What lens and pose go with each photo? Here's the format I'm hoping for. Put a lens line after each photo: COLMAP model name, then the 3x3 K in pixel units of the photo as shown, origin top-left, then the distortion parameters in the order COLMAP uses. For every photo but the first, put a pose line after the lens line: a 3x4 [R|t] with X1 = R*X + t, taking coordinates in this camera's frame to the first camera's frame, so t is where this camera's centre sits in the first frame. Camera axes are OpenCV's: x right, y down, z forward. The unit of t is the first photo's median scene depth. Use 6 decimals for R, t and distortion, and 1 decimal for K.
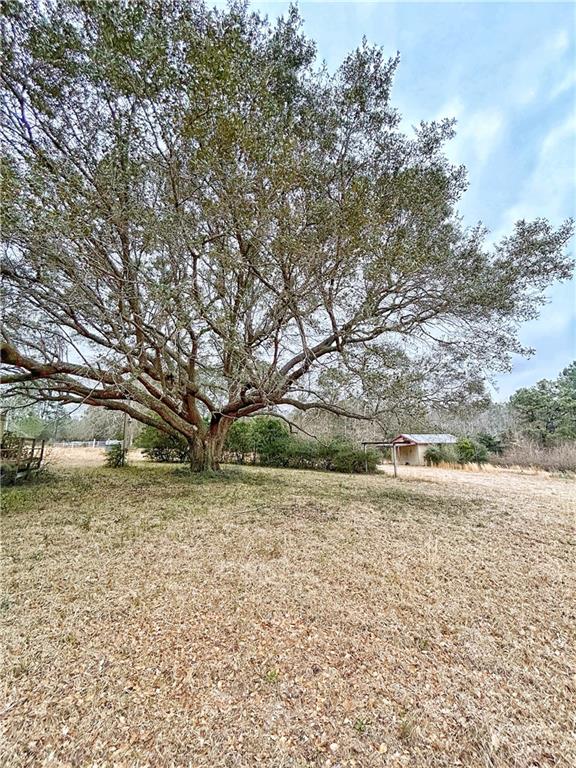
lens RADIAL K [[313.6, 0, 288.0], [0, 313.6, 384.0], [0, 0, 1]] dist [-0.000112, 0.000294]
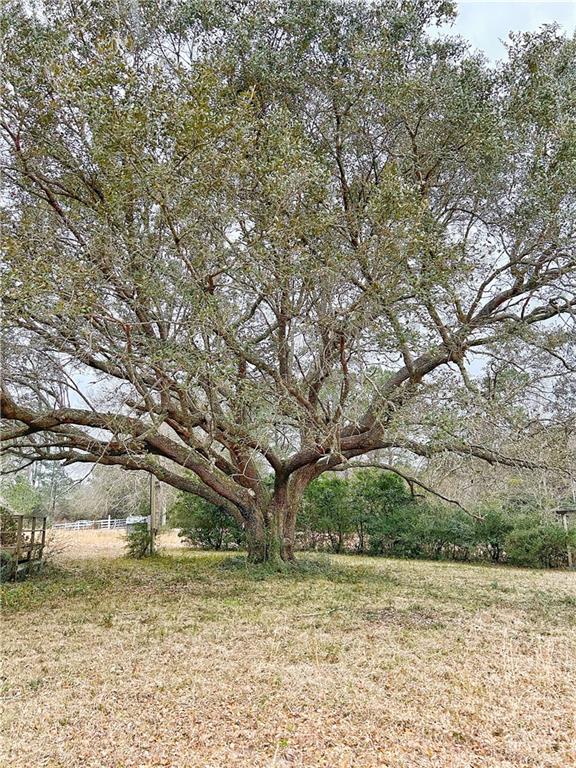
lens RADIAL K [[601.7, 0, 288.0], [0, 601.7, 384.0], [0, 0, 1]] dist [0.043998, -0.005372]
pose [[0.964890, -0.077794, -0.250868, 0.096182], [0.070097, 0.996758, -0.039486, -0.025468], [0.253127, 0.020515, 0.967216, -0.160514]]
